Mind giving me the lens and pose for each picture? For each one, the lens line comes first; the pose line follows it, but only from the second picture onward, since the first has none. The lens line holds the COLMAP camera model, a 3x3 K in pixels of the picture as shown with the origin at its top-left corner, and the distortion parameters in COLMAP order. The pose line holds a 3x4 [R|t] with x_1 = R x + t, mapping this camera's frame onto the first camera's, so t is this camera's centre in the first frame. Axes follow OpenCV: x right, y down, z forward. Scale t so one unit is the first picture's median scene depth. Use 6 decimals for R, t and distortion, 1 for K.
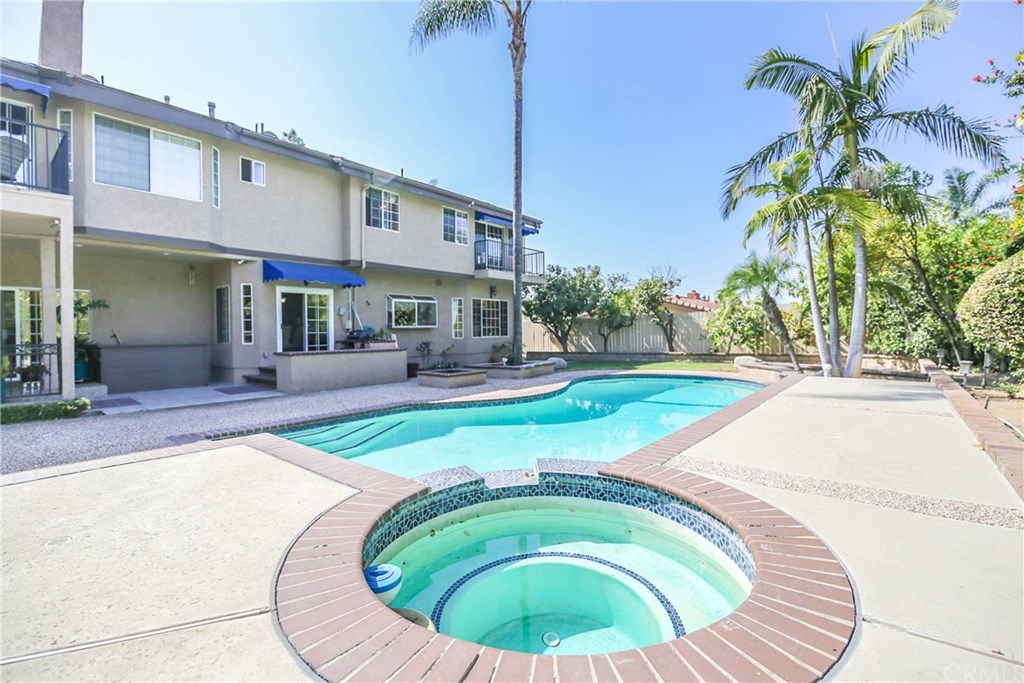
lens RADIAL K [[452.3, 0, 530.2], [0, 452.3, 325.8], [0, 0, 1]] dist [-0.004033, -0.002183]
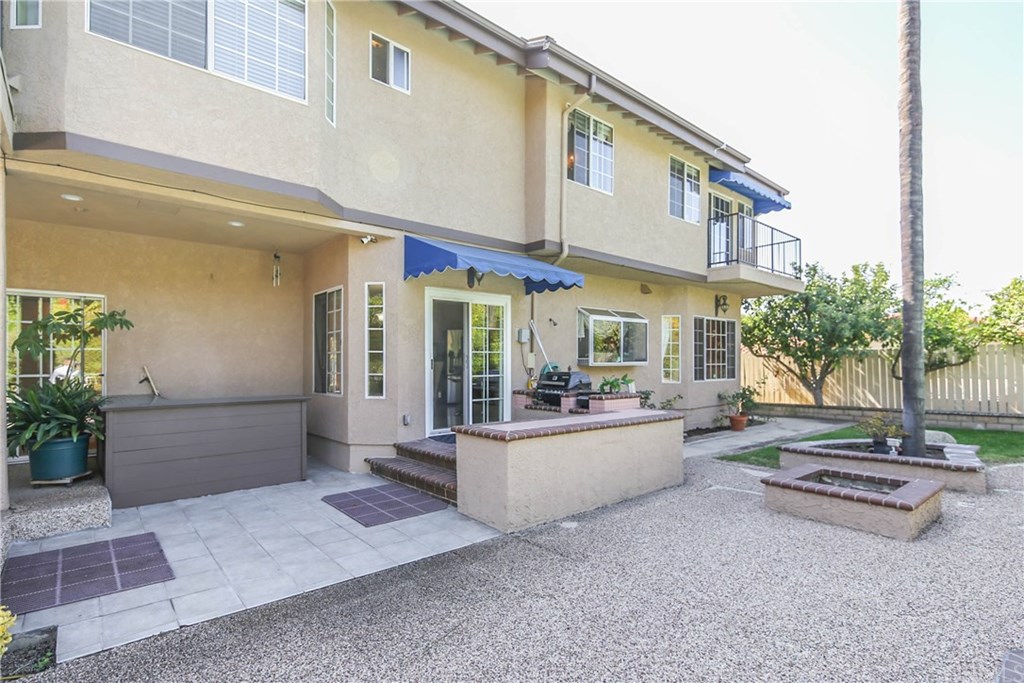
lens RADIAL K [[498.2, 0, 516.2], [0, 498.2, 346.1], [0, 0, 1]] dist [0.003443, 0.001109]
pose [[0.987578, 0.007246, -0.156965, -0.338544], [-0.009792, 0.999833, -0.015455, -0.010986], [0.156826, 0.016800, 0.987483, 0.413476]]
